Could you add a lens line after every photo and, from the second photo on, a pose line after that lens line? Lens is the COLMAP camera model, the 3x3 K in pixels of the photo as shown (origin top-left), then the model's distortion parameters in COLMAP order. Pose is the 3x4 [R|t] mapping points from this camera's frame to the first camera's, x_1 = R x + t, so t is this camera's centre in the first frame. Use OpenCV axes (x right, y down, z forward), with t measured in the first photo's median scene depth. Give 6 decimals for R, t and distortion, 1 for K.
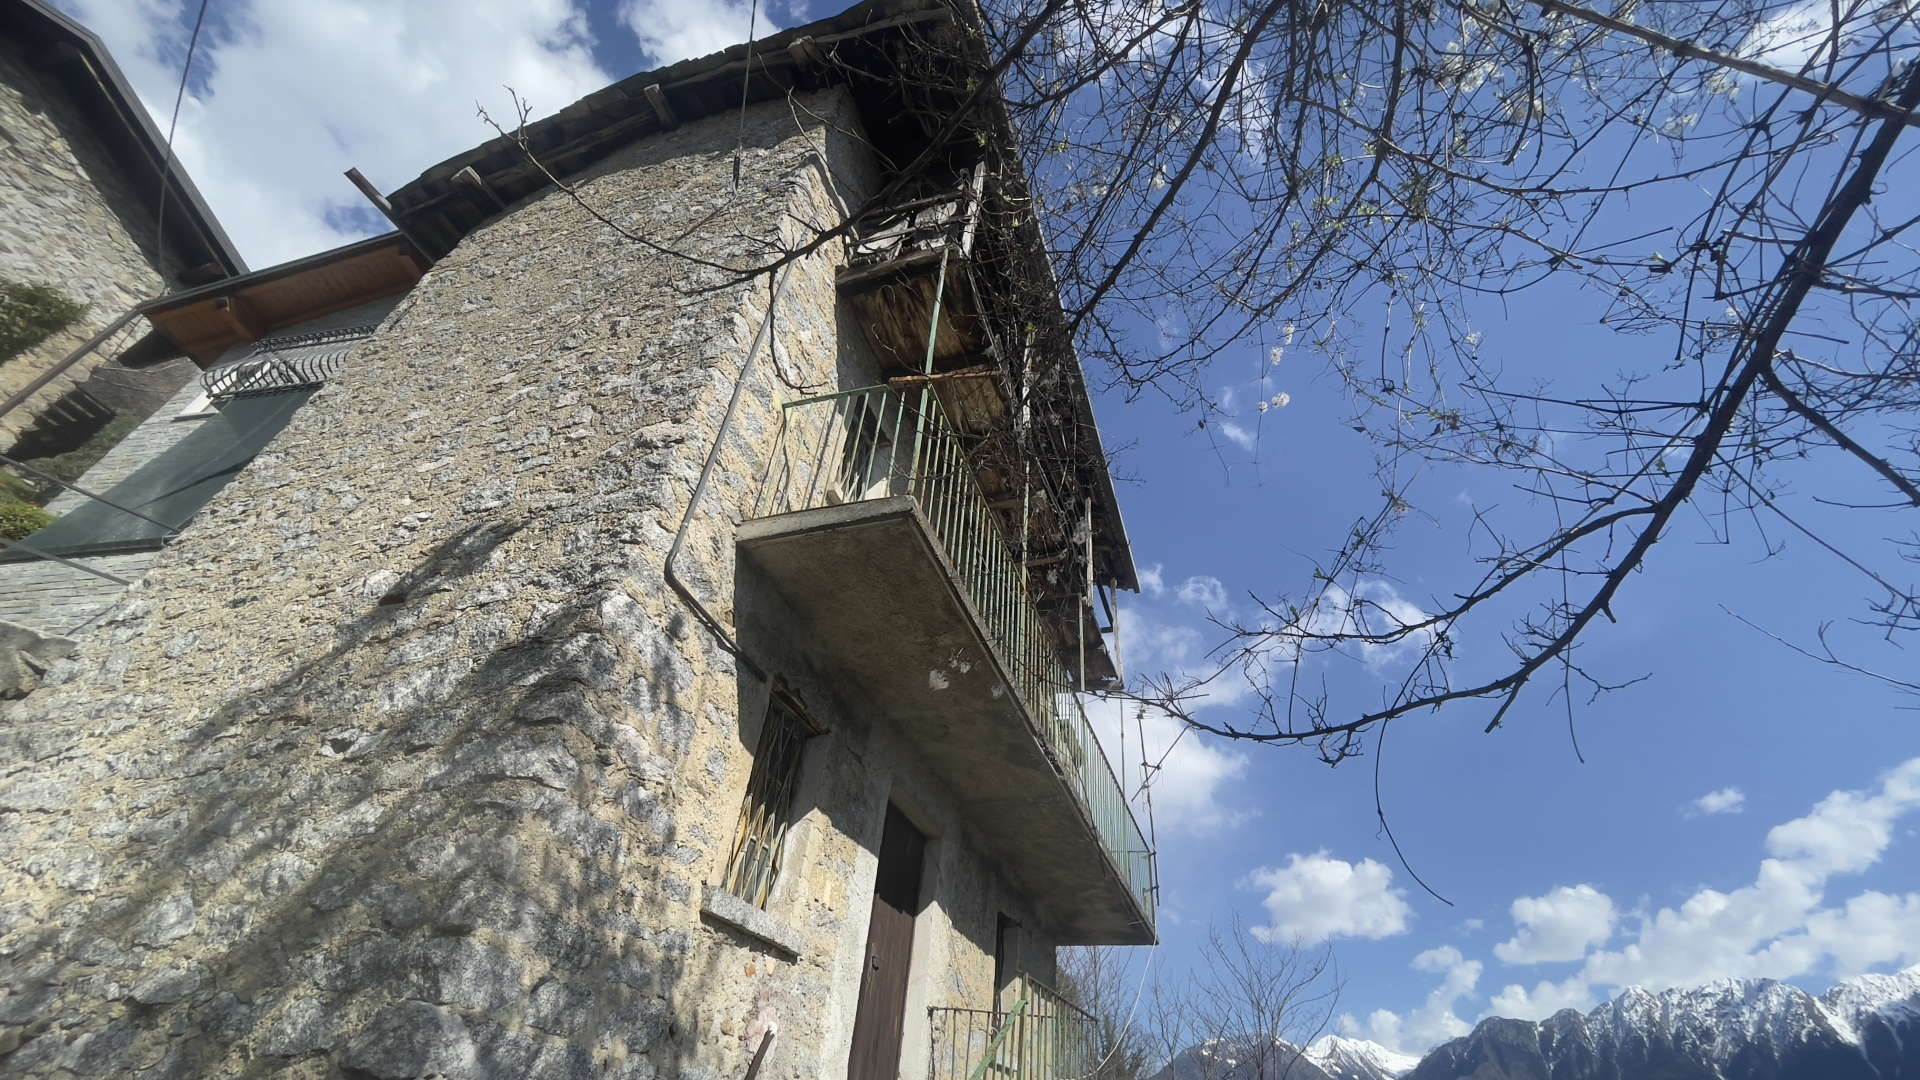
lens RADIAL K [[757.8, 0, 972.8], [0, 757.8, 549.9], [0, 0, 1]] dist [-0.014454, 0.005050]
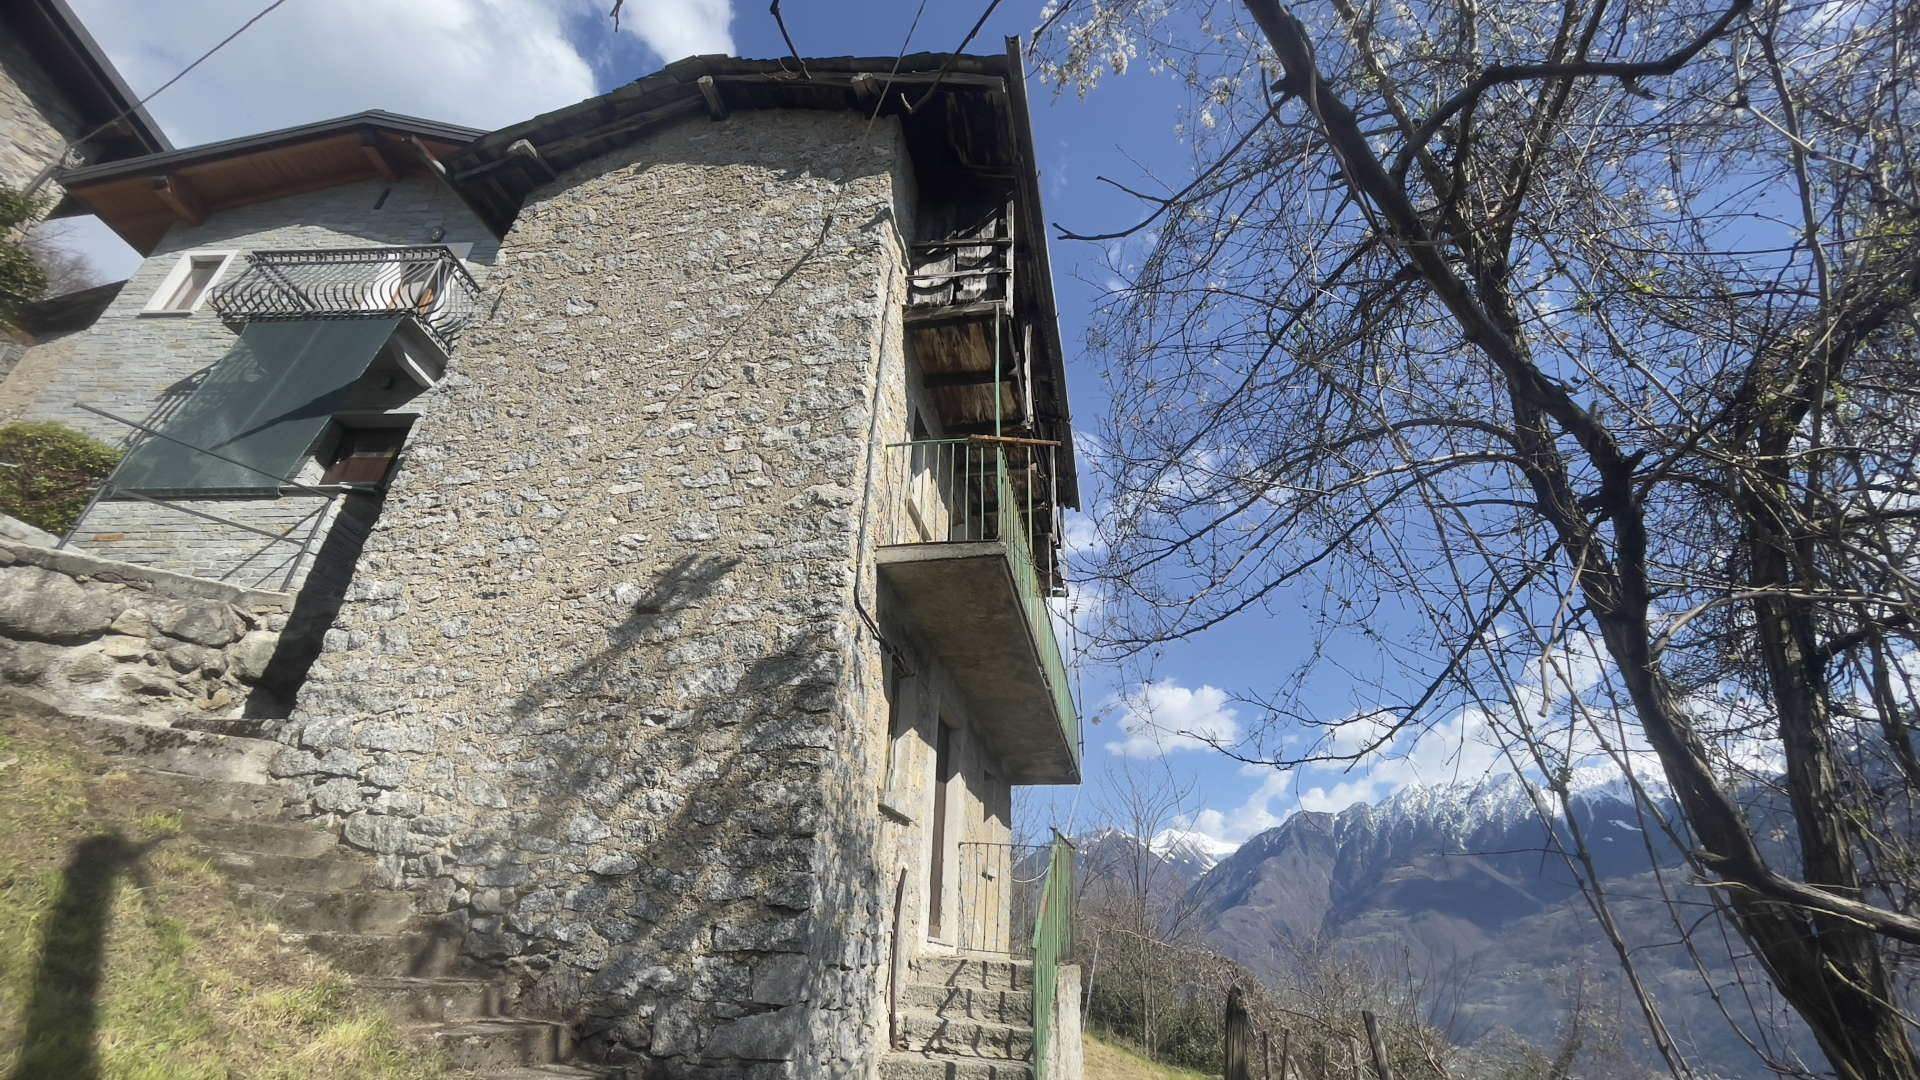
lens RADIAL K [[757.8, 0, 966.2], [0, 757.8, 532.9], [0, 0, 1]] dist [-0.014454, 0.005050]
pose [[0.990050, 0.018705, 0.139466, -0.327020], [-0.044769, 0.981496, 0.186175, -0.326317], [-0.133403, -0.190566, 0.972568, -0.398506]]
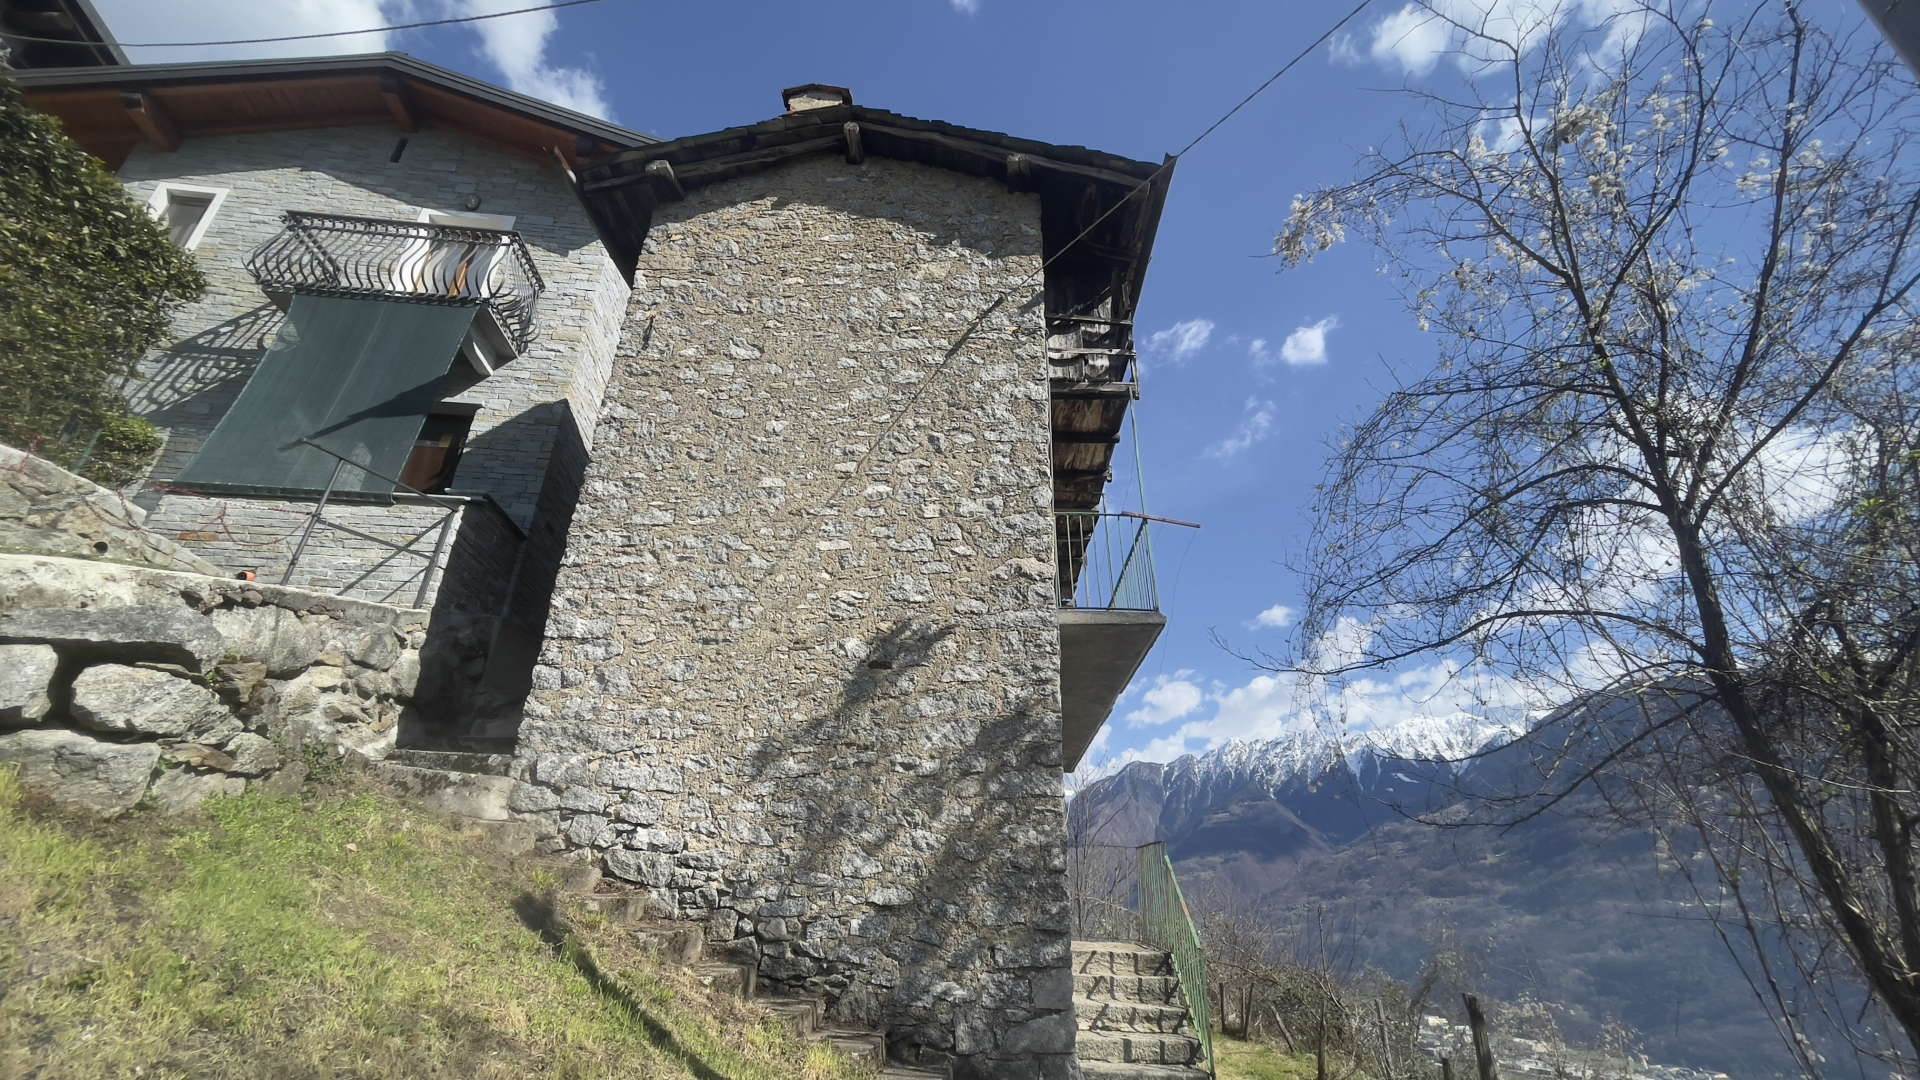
lens RADIAL K [[757.8, 0, 955.7], [0, 757.8, 524.8], [0, 0, 1]] dist [-0.014454, 0.005050]
pose [[0.950037, 0.070670, 0.304033, -0.986309], [-0.143140, 0.964216, 0.223156, -0.536746], [-0.277383, -0.255525, 0.926156, -0.420371]]
